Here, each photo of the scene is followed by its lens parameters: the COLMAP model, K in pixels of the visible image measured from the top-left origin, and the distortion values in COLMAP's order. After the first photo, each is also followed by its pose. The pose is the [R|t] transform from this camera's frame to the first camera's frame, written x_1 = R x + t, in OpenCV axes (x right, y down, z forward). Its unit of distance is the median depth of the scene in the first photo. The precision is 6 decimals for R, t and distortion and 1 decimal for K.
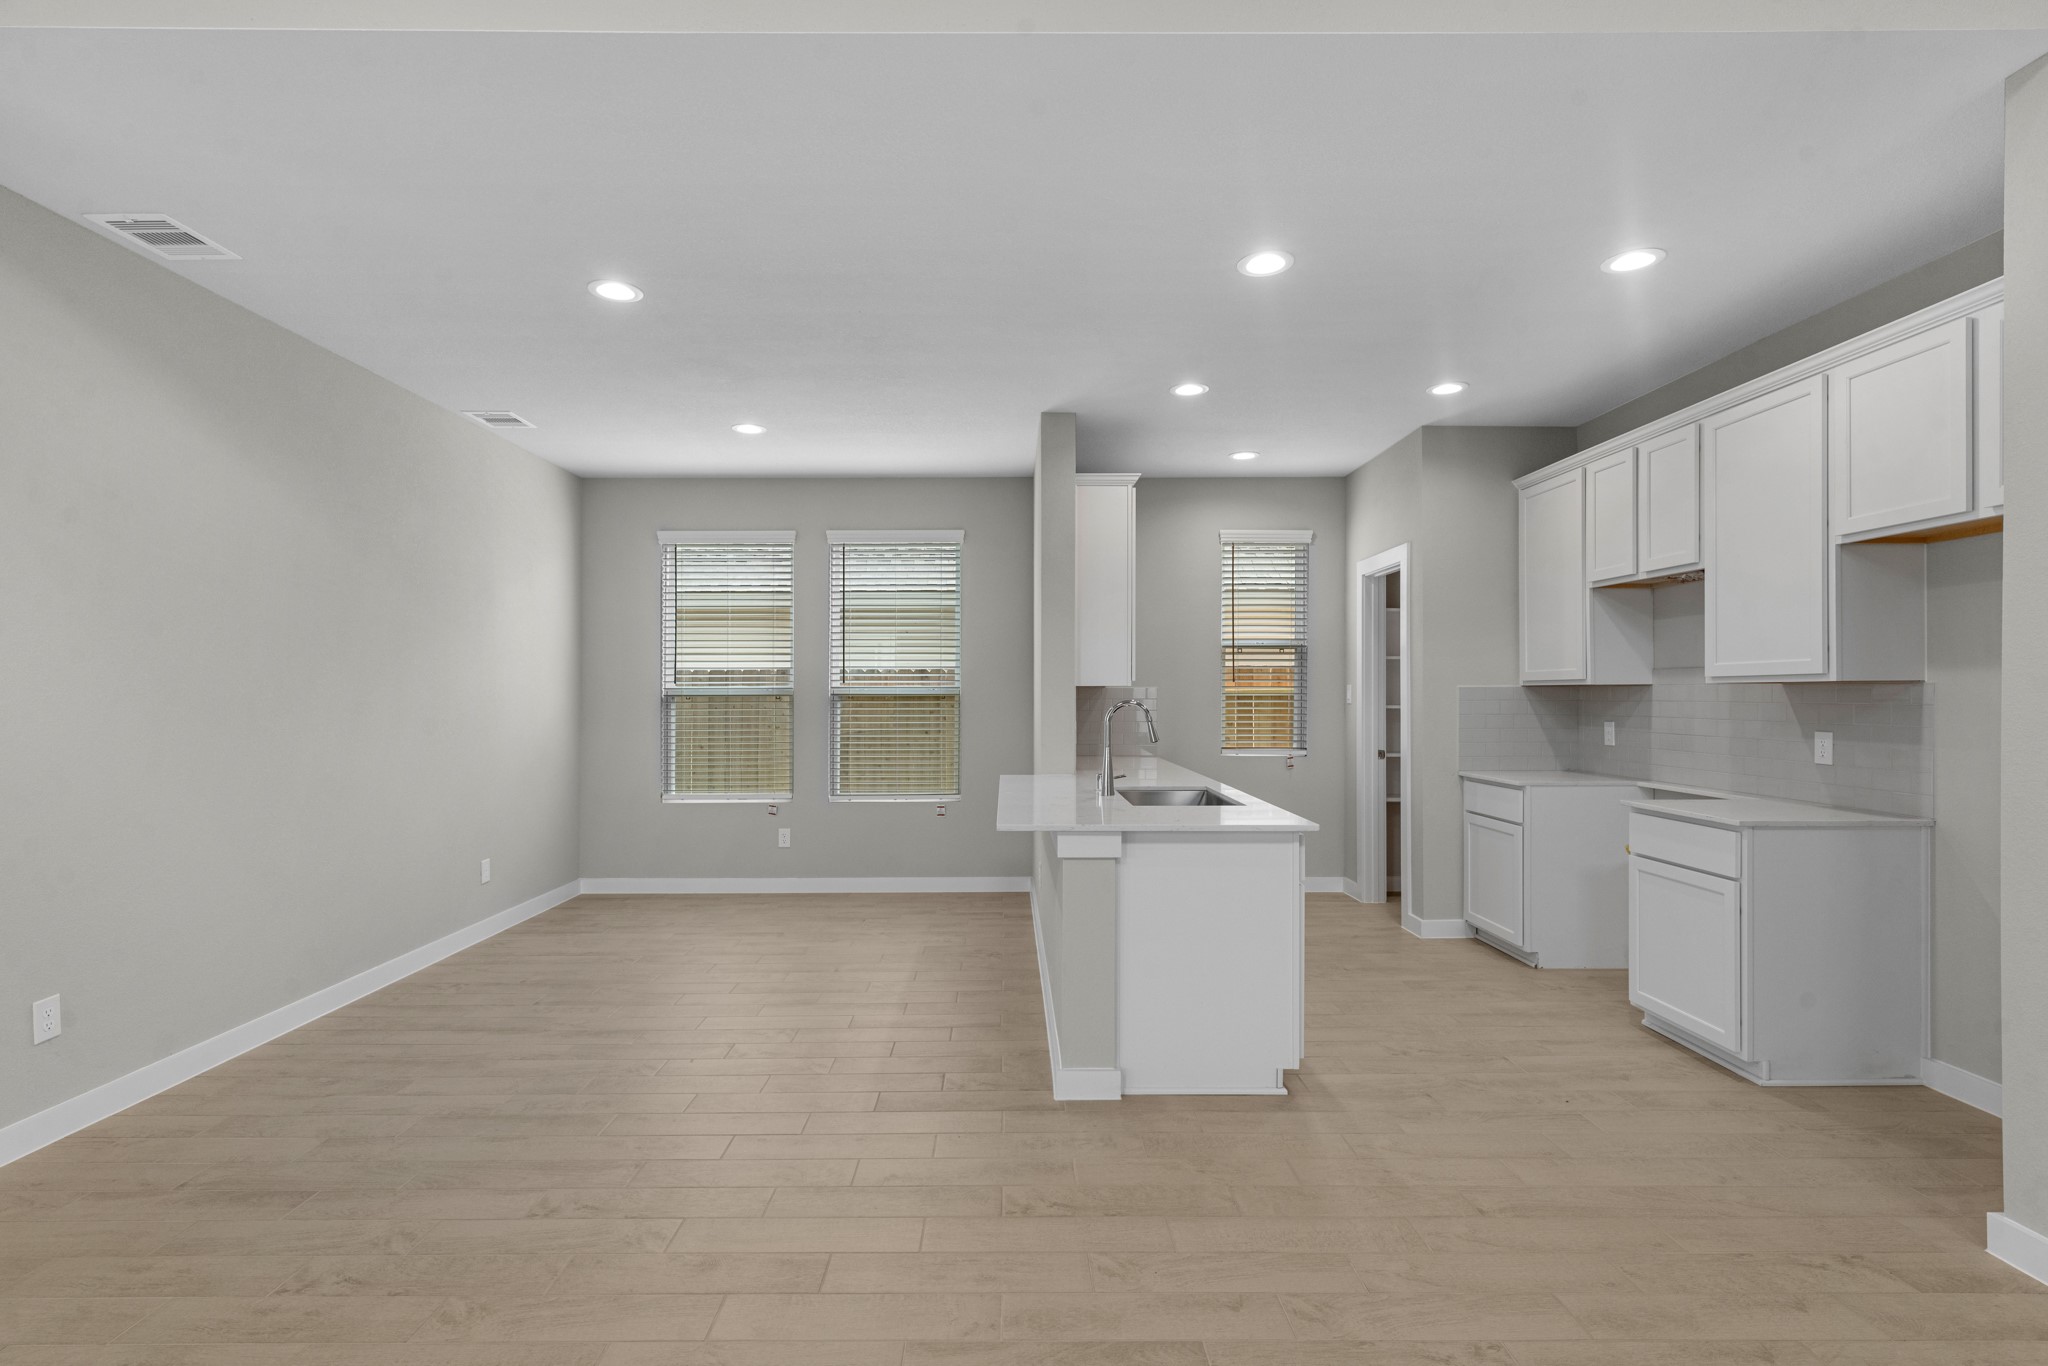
lens RADIAL K [[1002.1, 0, 1014.1], [0, 1002.1, 682.9], [0, 0, 1]] dist [0.007108, 0.002297]
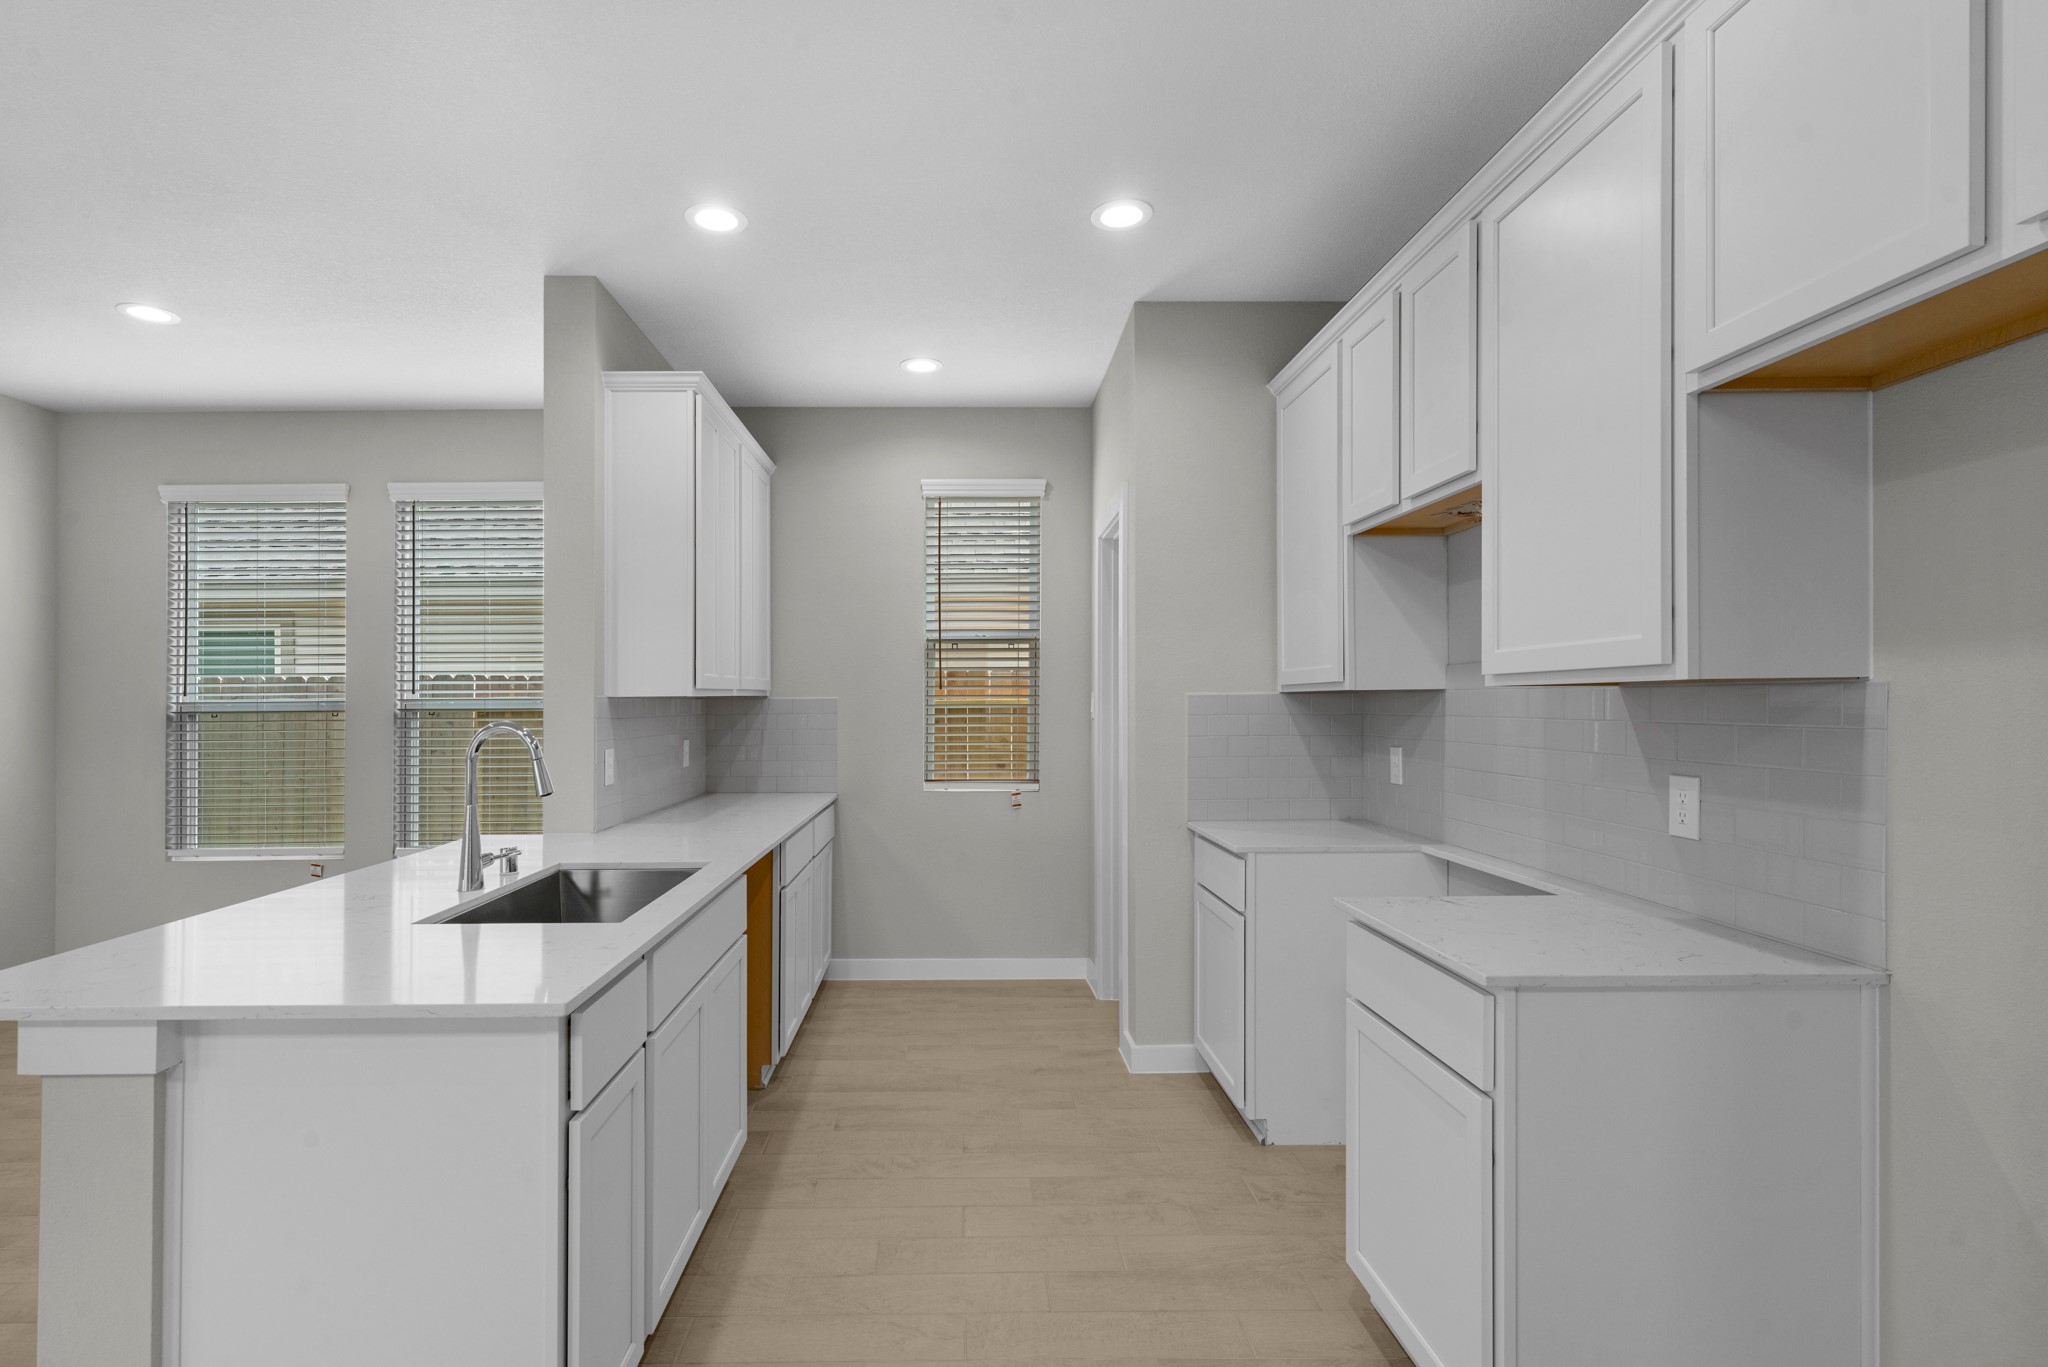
lens RADIAL K [[1002.1, 0, 1006.1], [0, 1002.1, 701.2], [0, 0, 1]] dist [0.007108, 0.002297]
pose [[0.999735, -0.005914, 0.022265, 0.334968], [0.005725, 0.999947, 0.008550, 0.001965], [-0.022314, -0.008421, 0.999716, 0.368612]]
